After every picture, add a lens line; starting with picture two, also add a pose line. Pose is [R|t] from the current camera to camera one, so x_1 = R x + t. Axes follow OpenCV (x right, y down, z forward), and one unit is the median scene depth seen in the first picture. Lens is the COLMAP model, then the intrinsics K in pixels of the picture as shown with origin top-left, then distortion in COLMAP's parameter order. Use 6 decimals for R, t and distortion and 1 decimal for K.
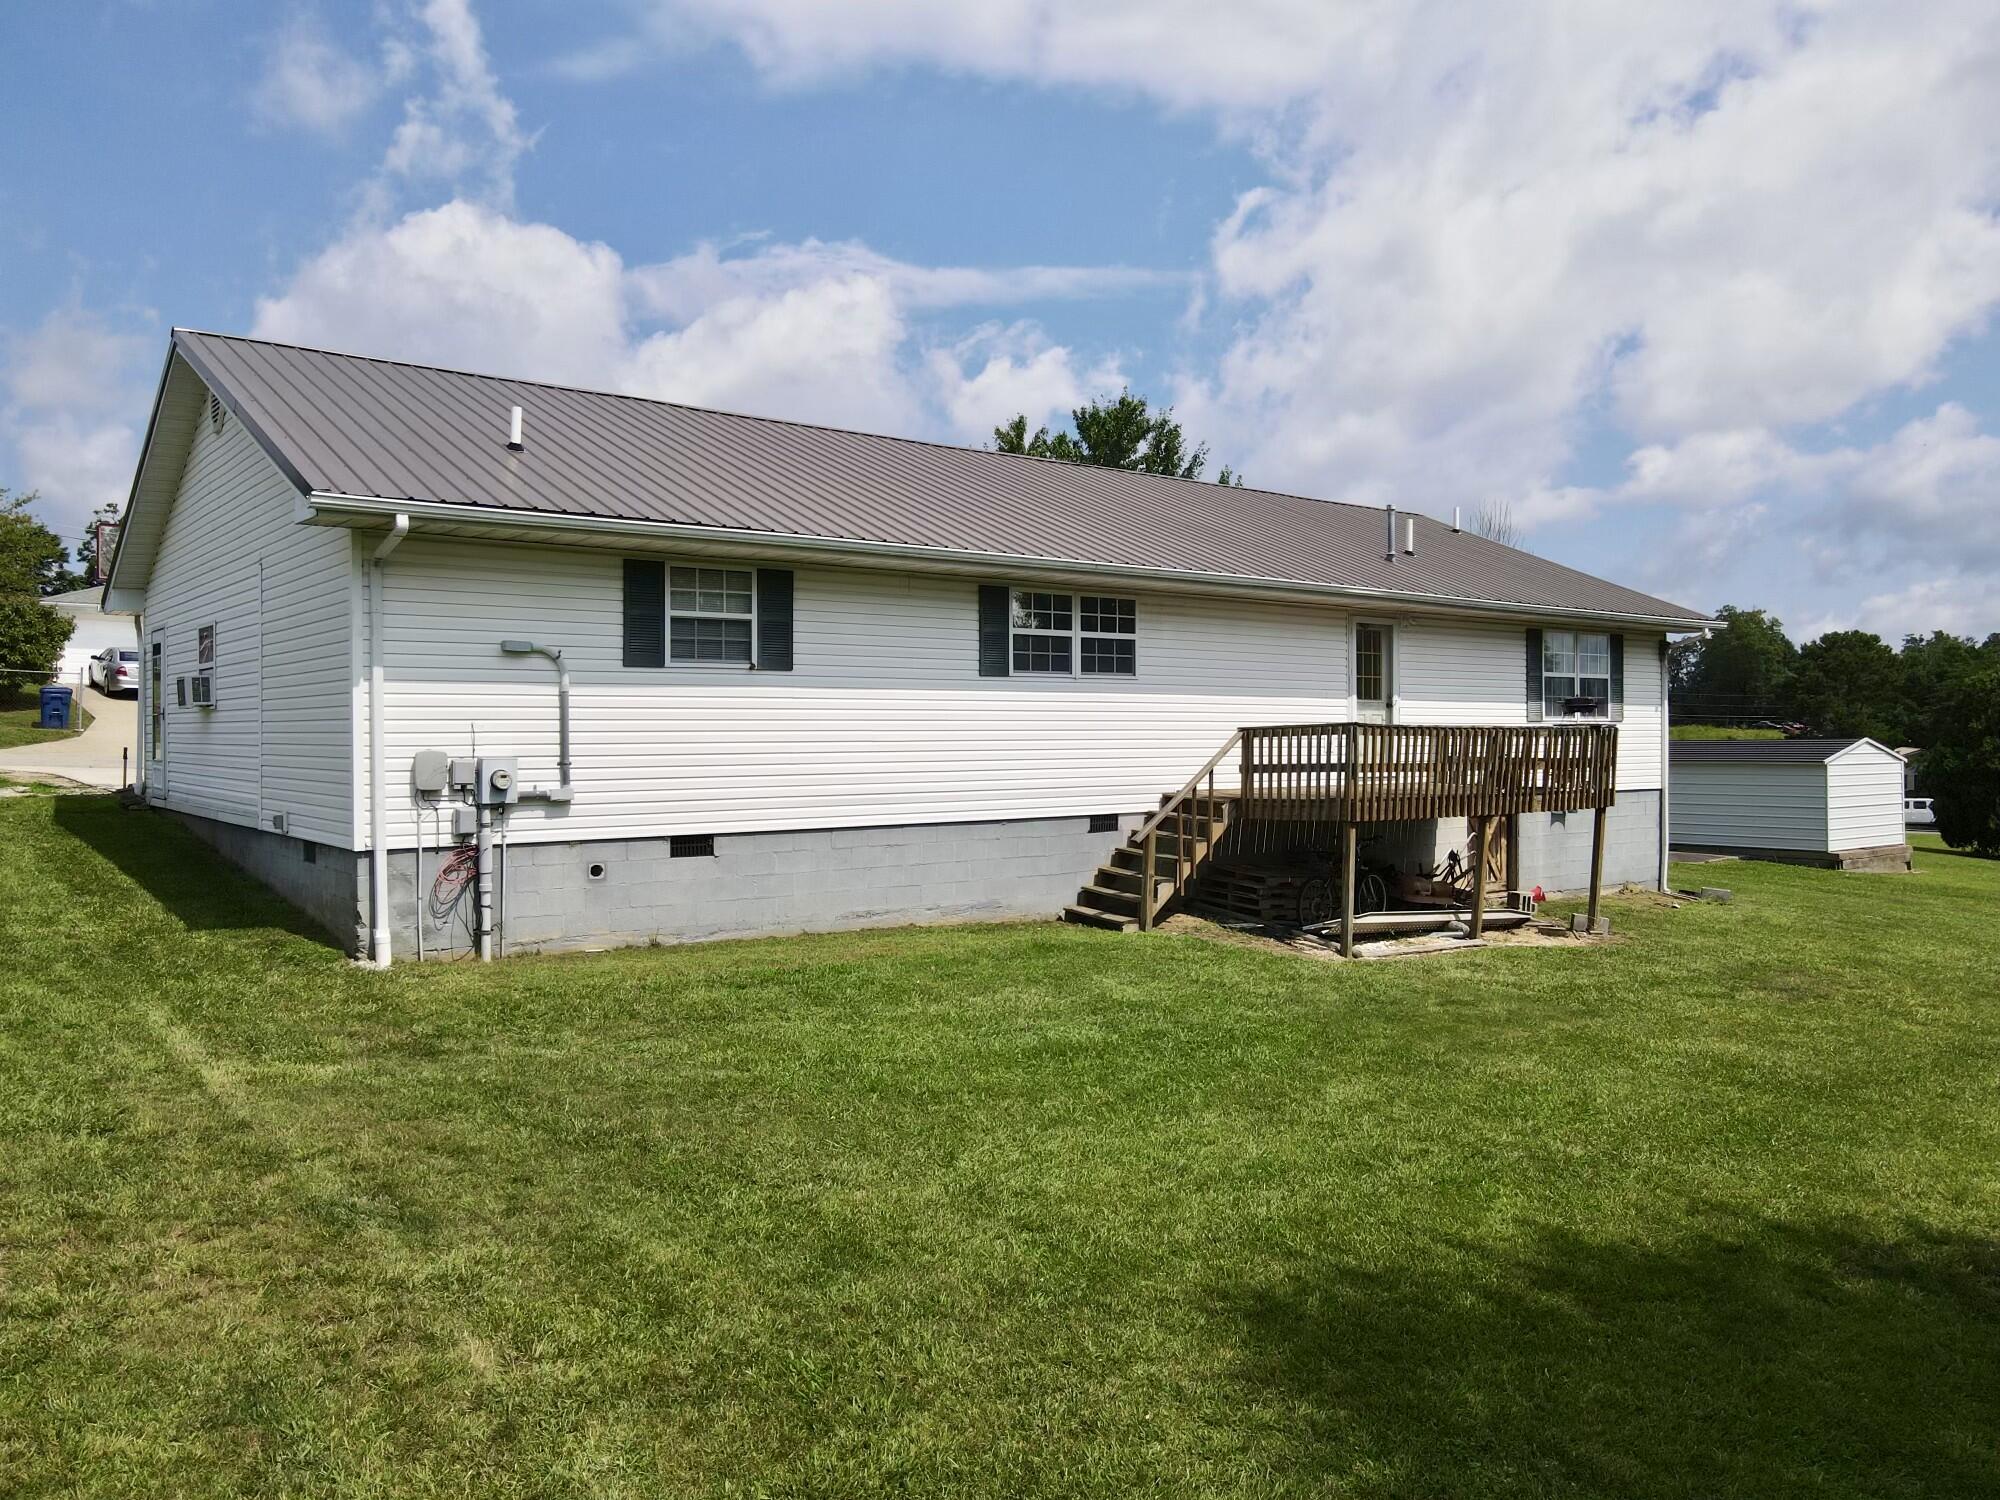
lens RADIAL K [[1475.0, 0, 1003.6], [0, 1475.0, 749.3], [0, 0, 1]] dist [0.001293, 0.020047]
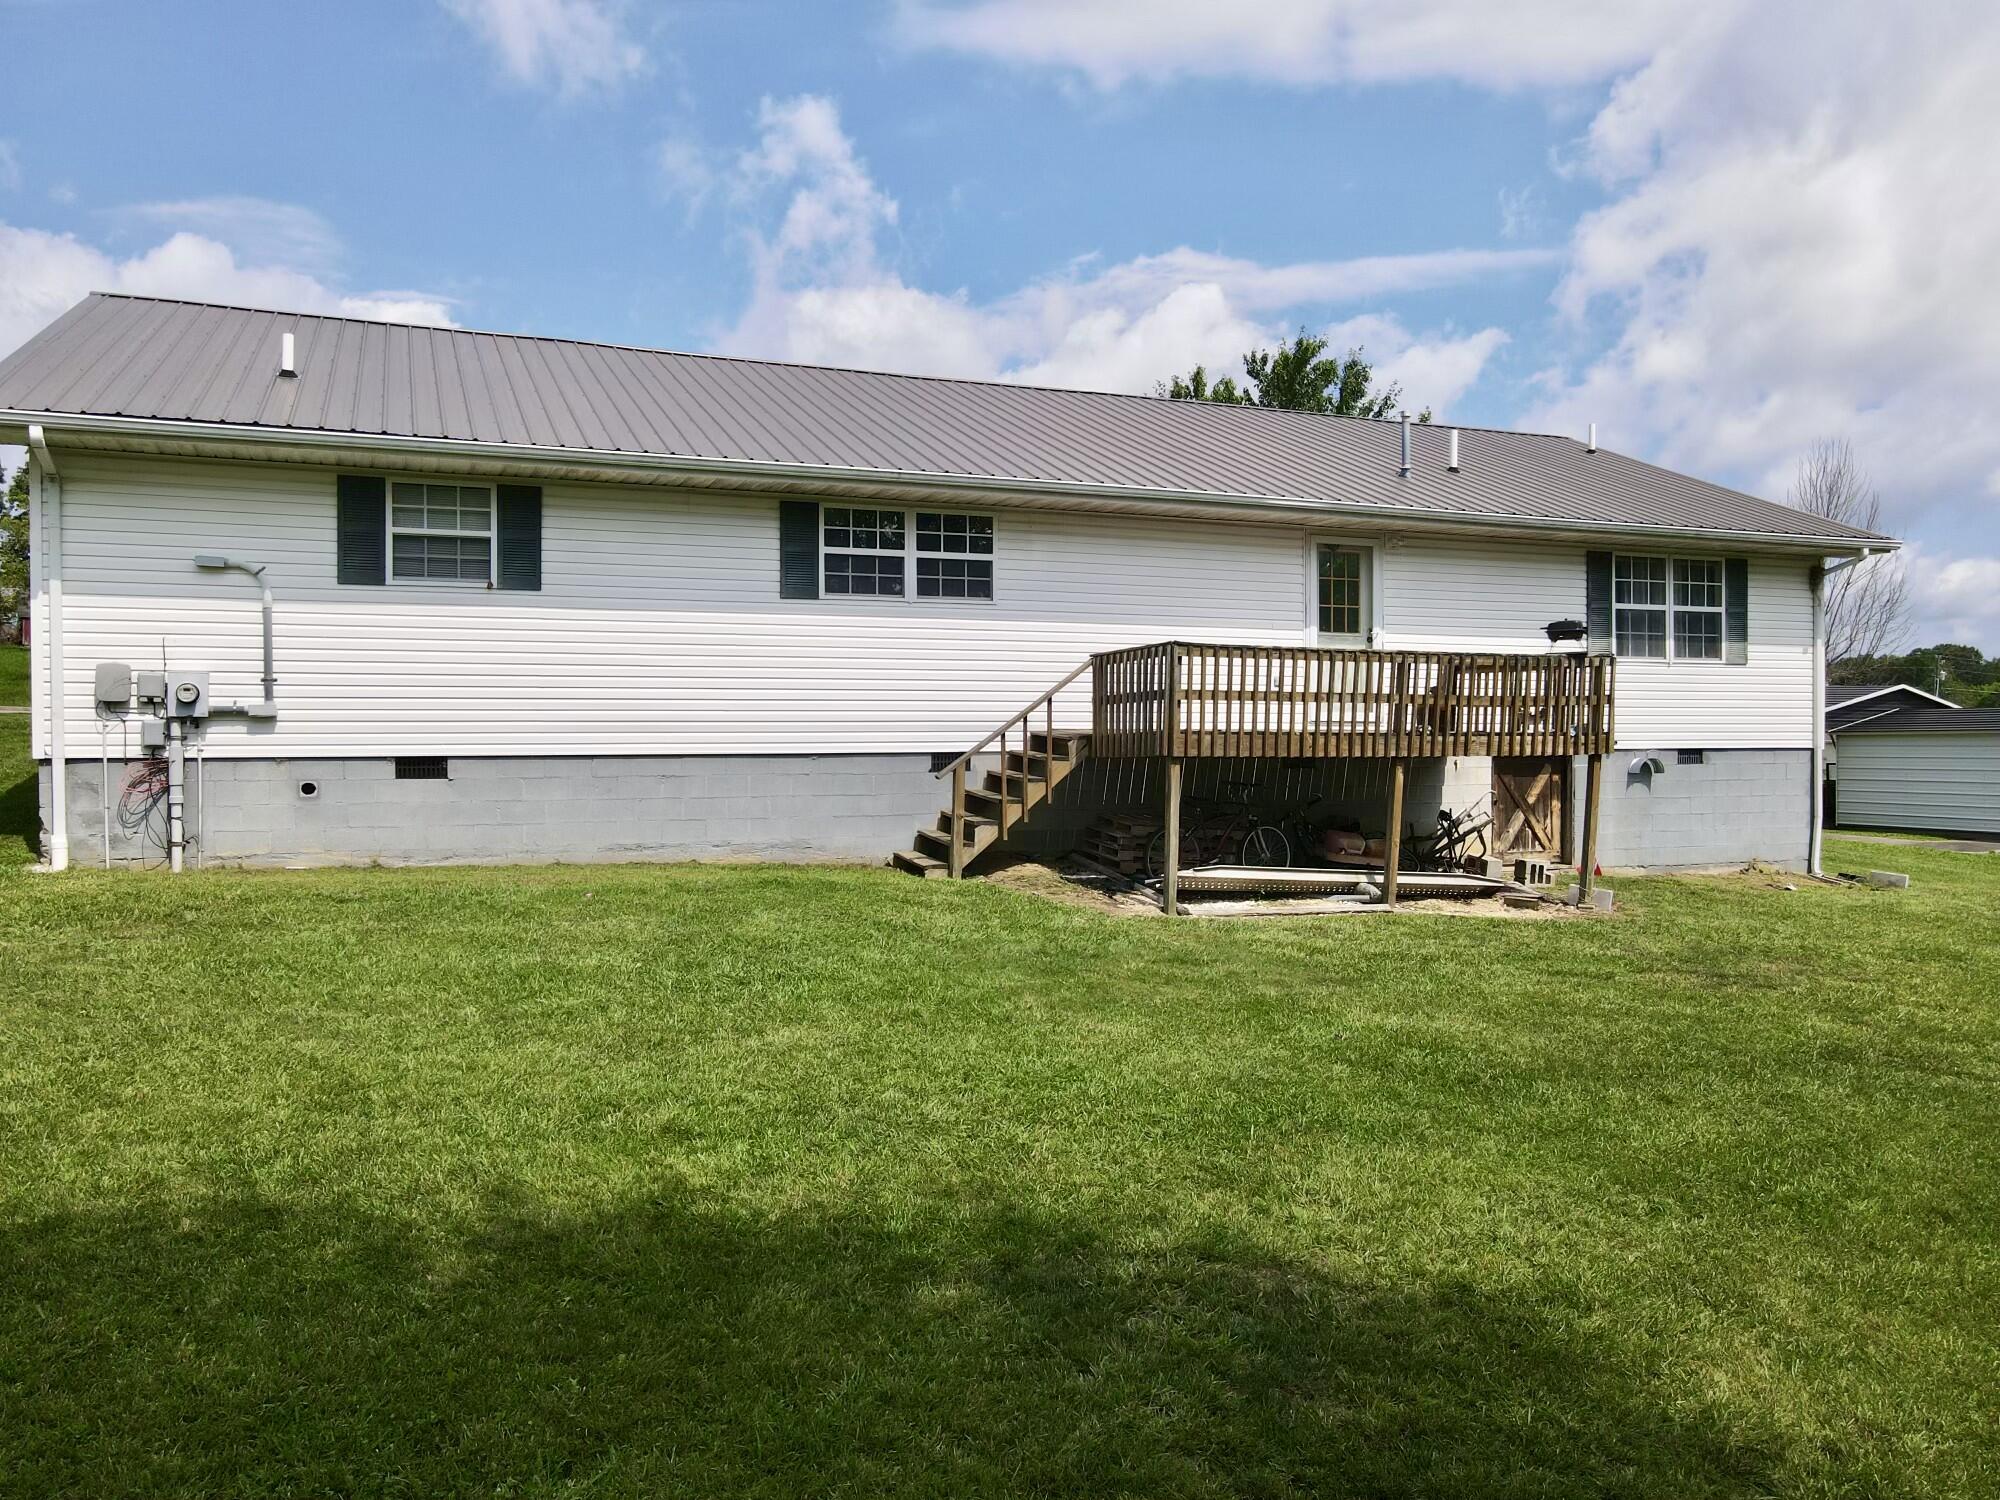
lens RADIAL K [[1475.0, 0, 1000.3], [0, 1475.0, 748.3], [0, 0, 1]] dist [0.001293, 0.020047]
pose [[0.960943, 0.005025, -0.276700, 0.375834], [-0.004663, 0.999987, 0.001967, 0.042693], [0.276707, -0.000600, 0.960954, 0.143770]]
